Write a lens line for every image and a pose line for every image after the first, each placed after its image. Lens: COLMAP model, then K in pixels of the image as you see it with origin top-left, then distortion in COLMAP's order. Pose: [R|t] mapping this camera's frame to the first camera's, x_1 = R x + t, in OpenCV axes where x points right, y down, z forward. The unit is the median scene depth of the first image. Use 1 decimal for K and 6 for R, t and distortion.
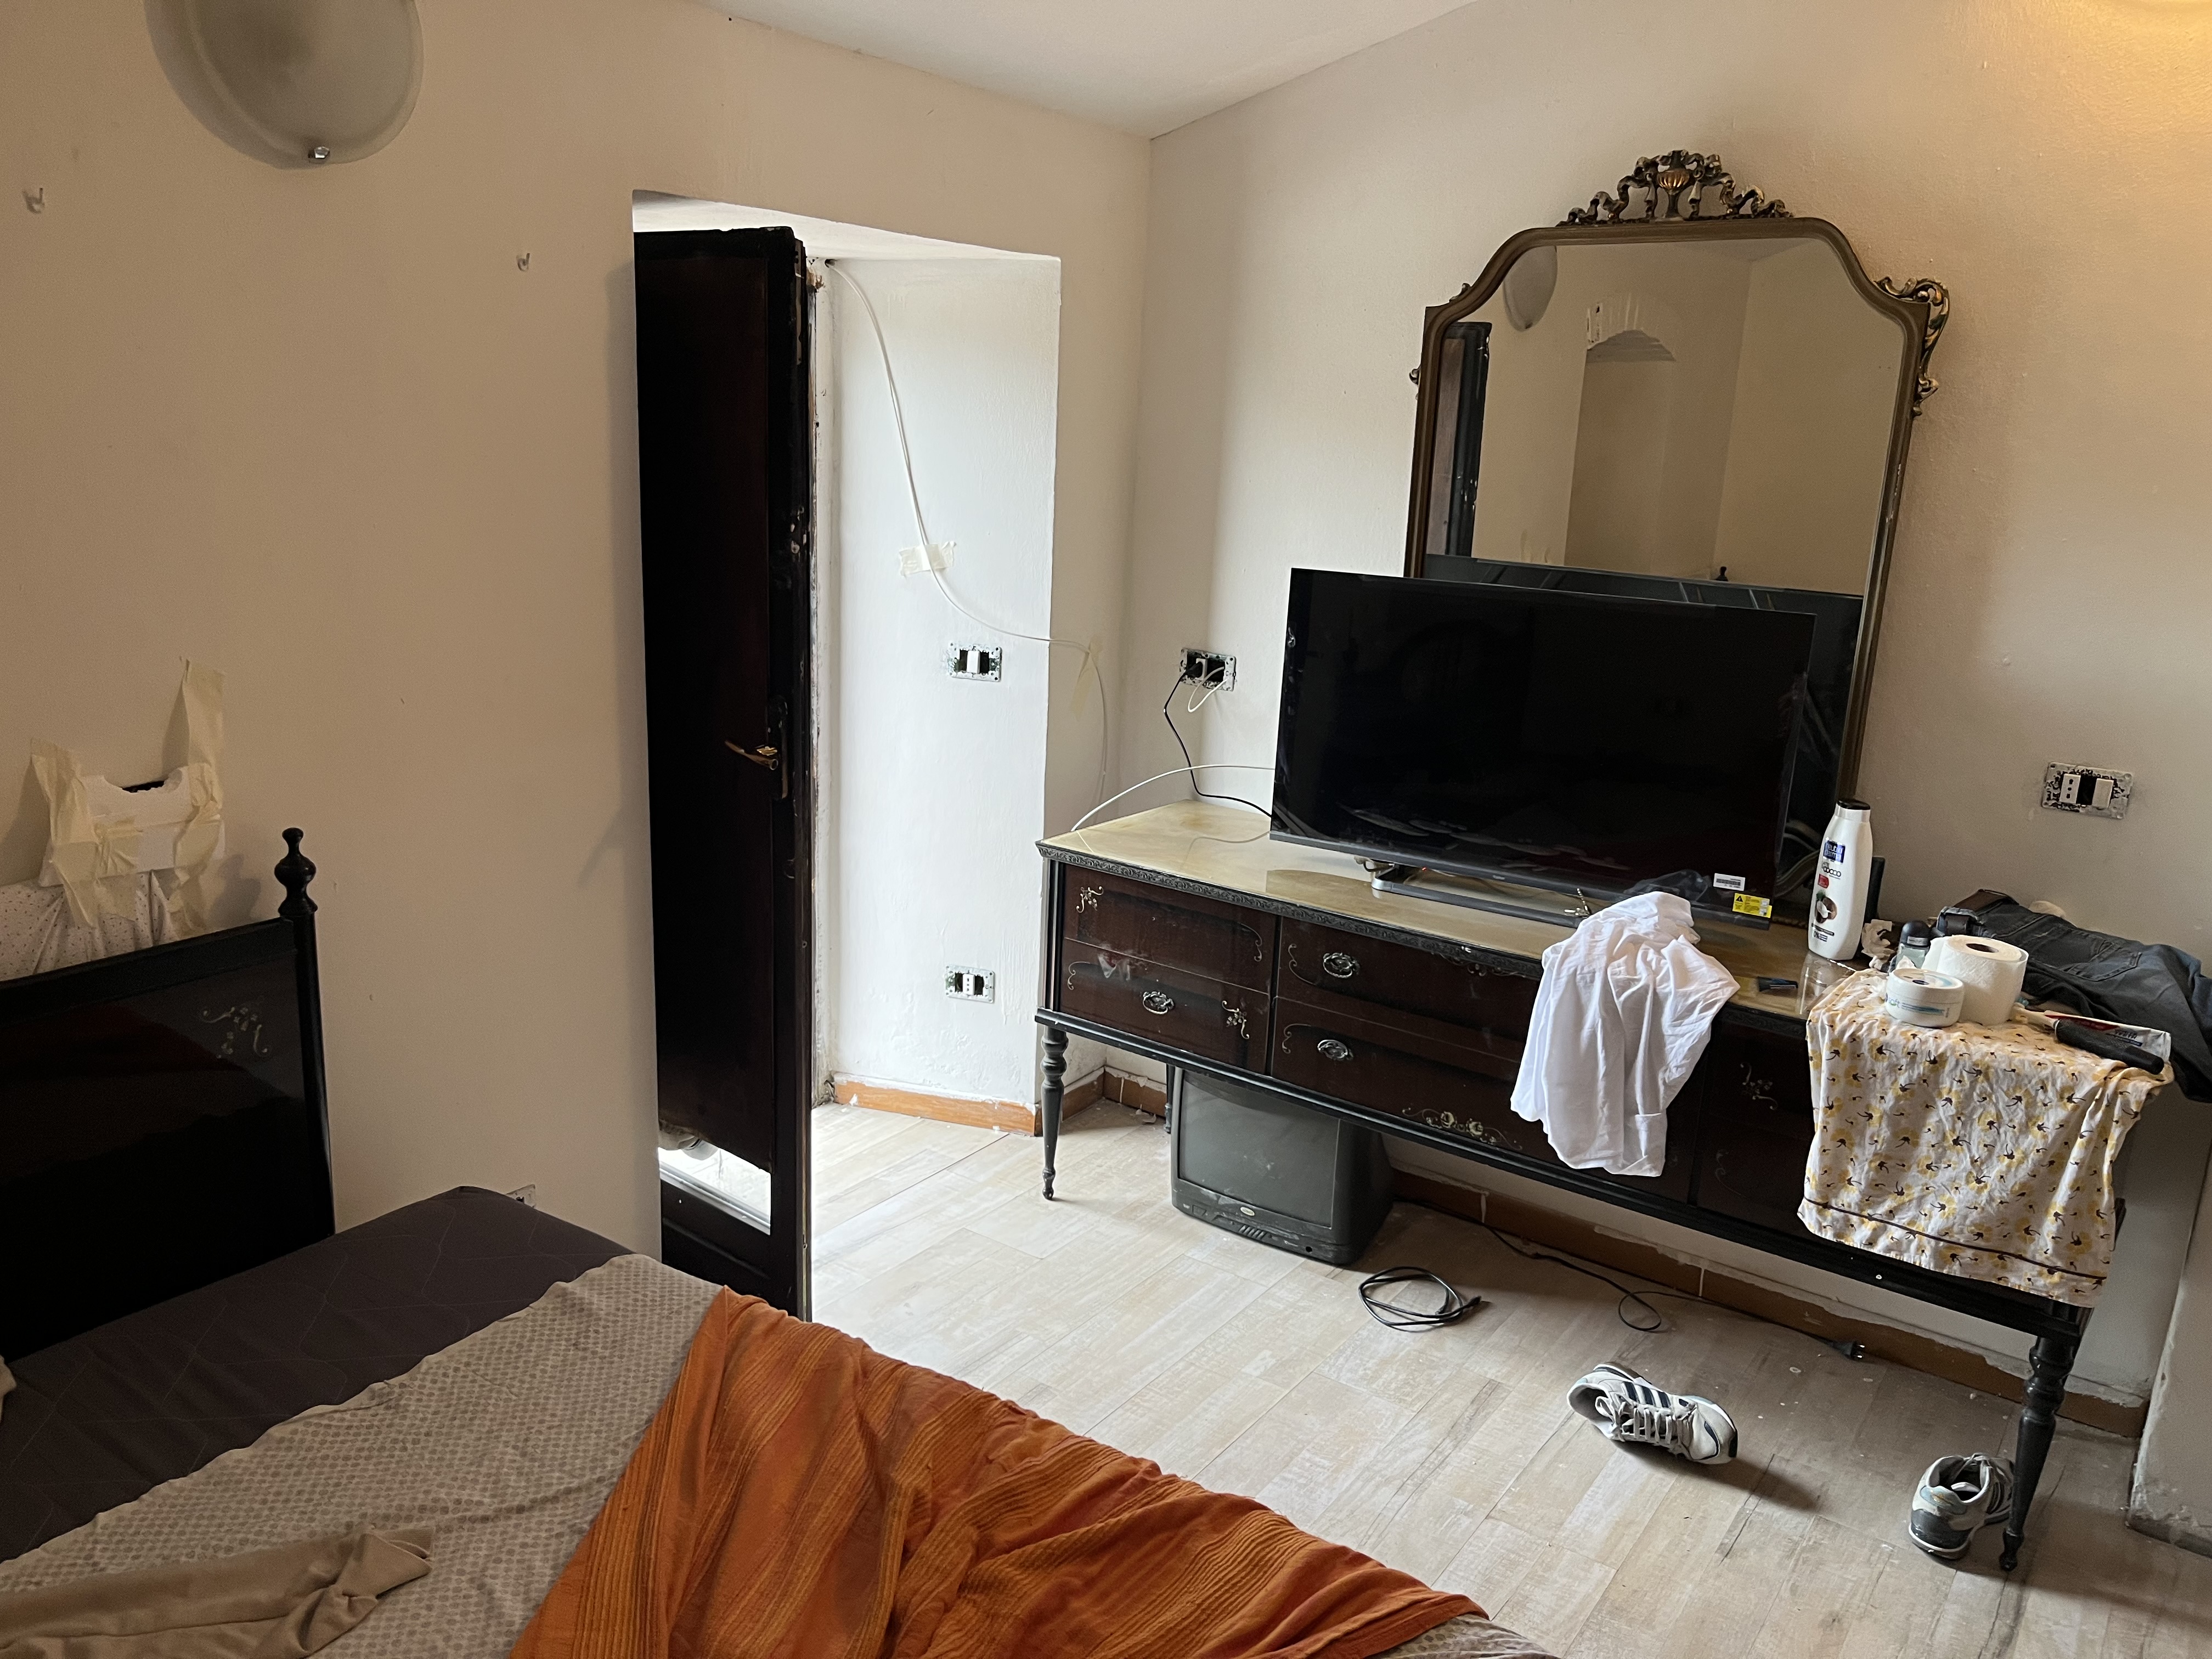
lens RADIAL K [[1663.9, 0, 1095.4], [0, 1663.9, 827.1], [0, 0, 1]] dist [0.075584, -0.101962]
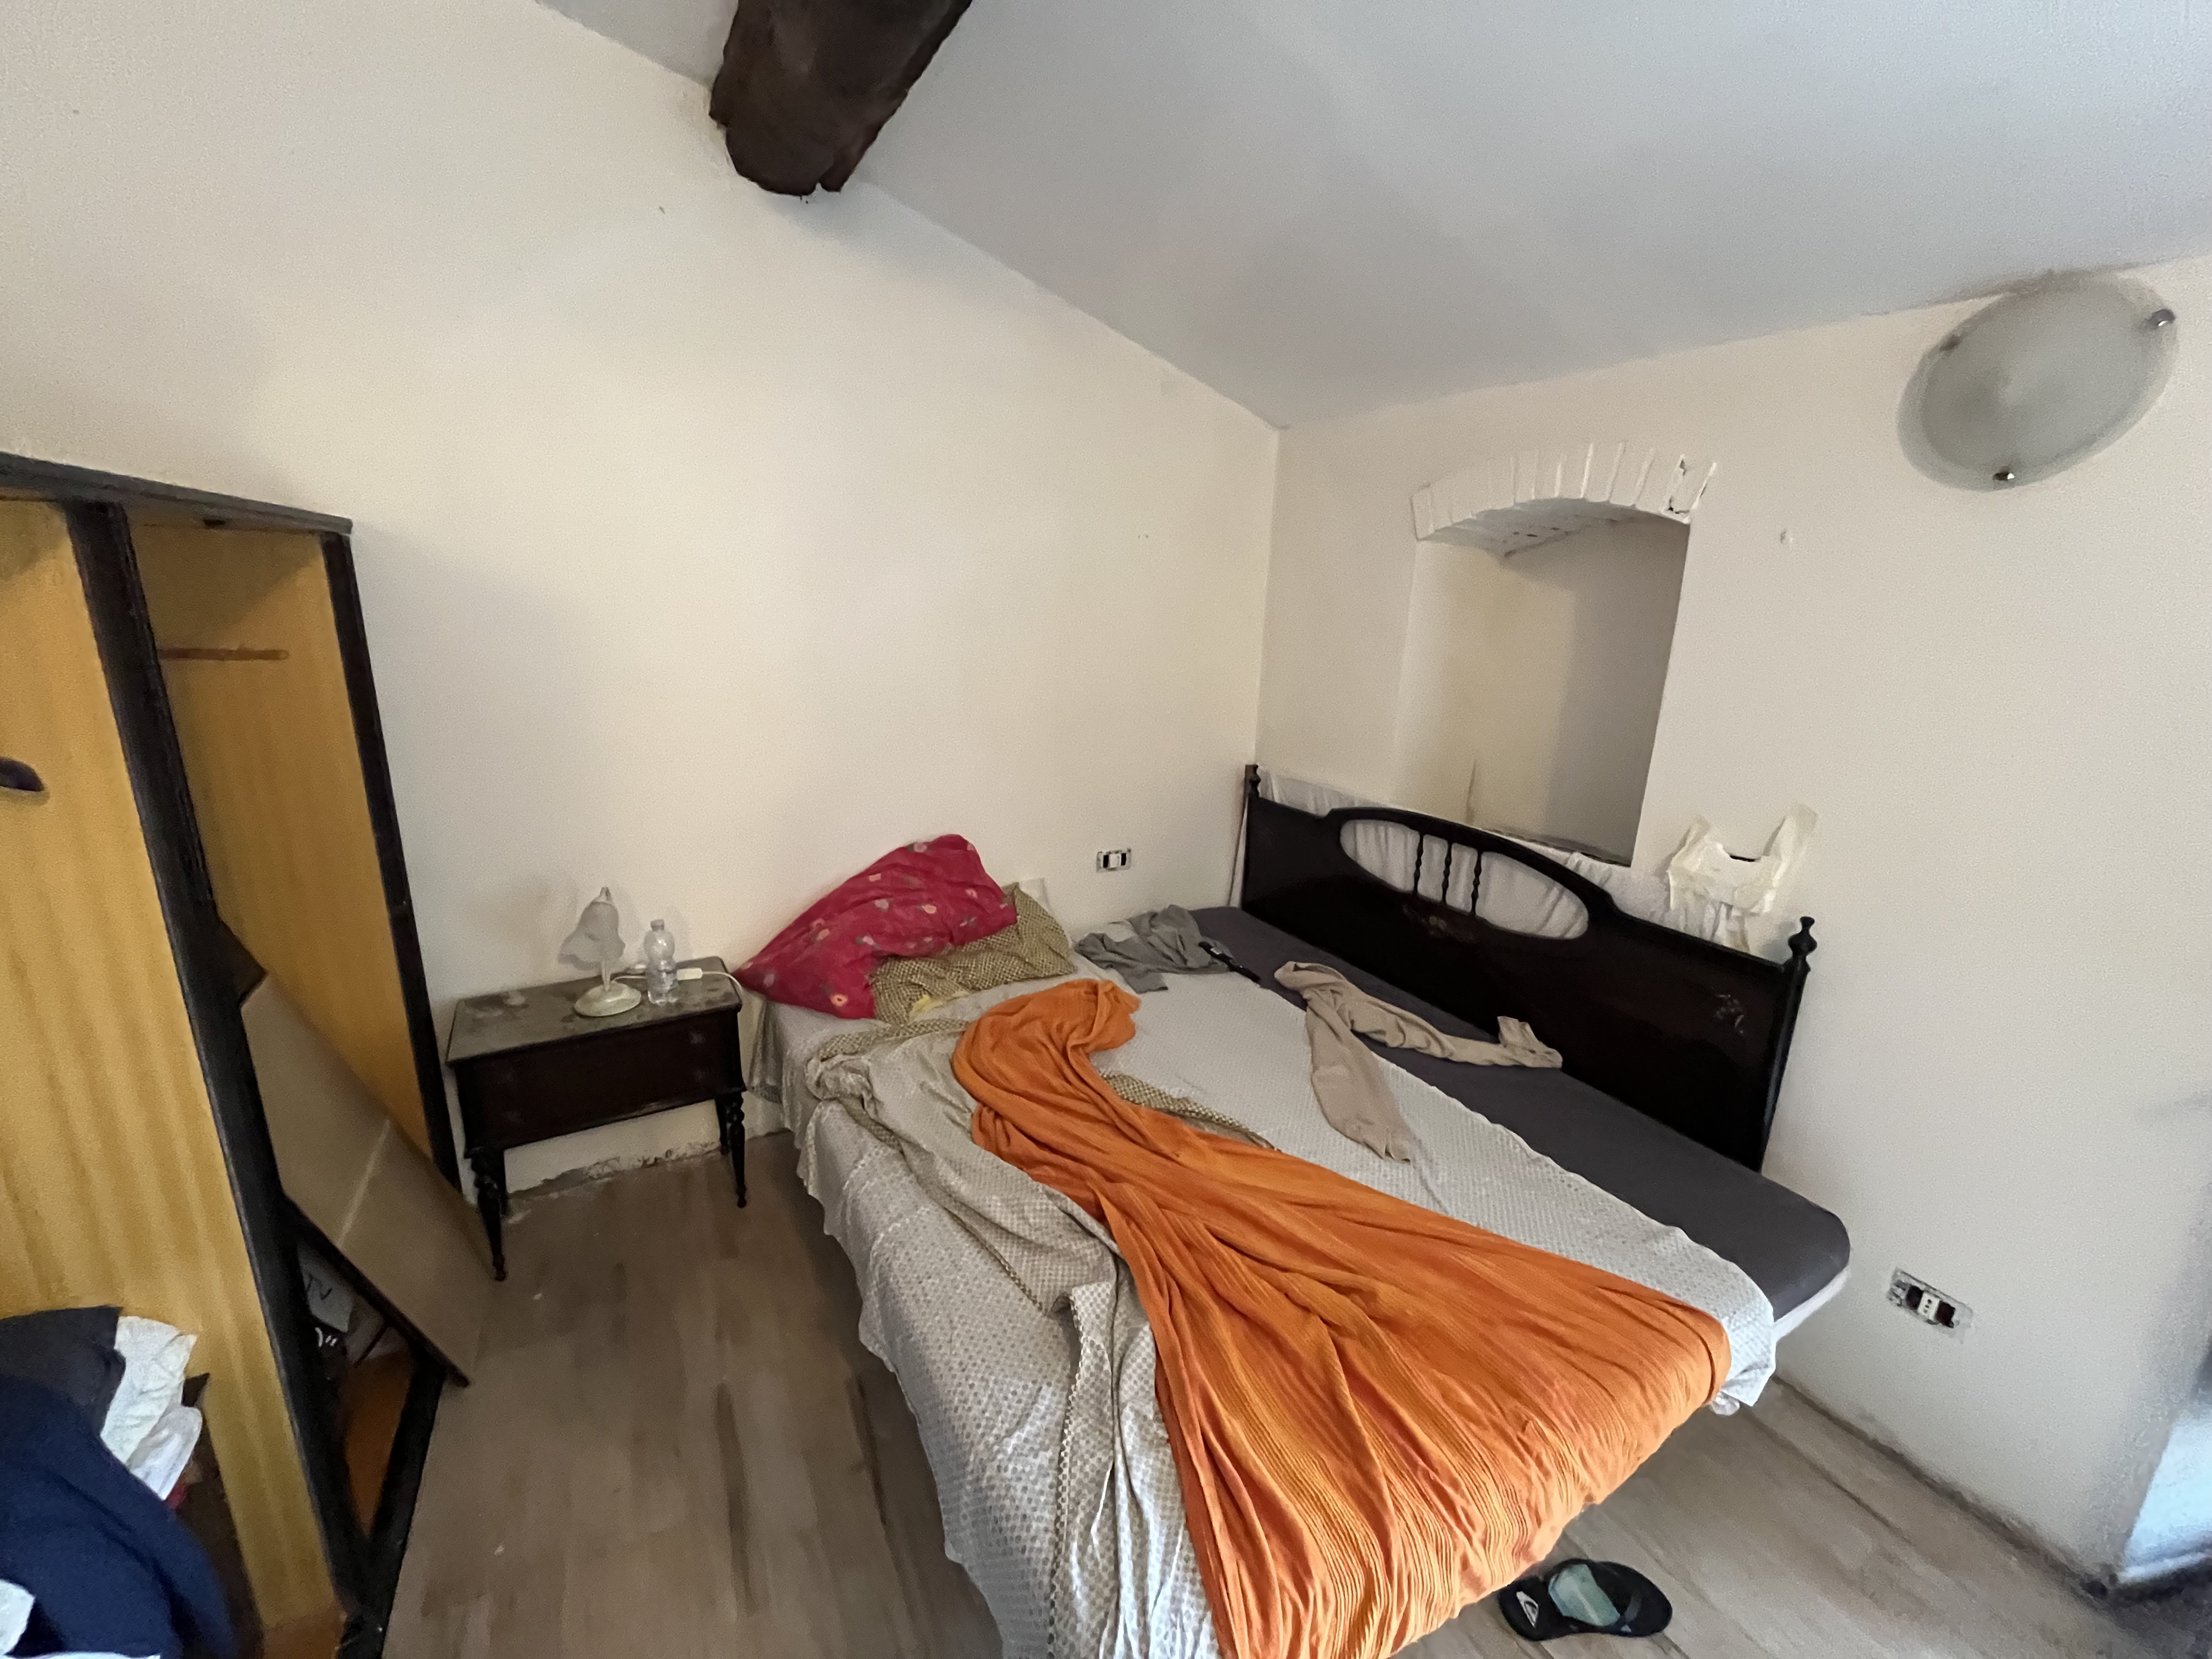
lens RADIAL K [[889.6, 0, 1112.2], [0, 889.6, 814.8], [0, 0, 1]] dist [0.000993, -0.000051]
pose [[-0.434510, 0.167499, -0.884955, 0.388894], [-0.267571, 0.914189, 0.304409, -0.123013], [0.860004, 0.369057, -0.352406, 0.520809]]
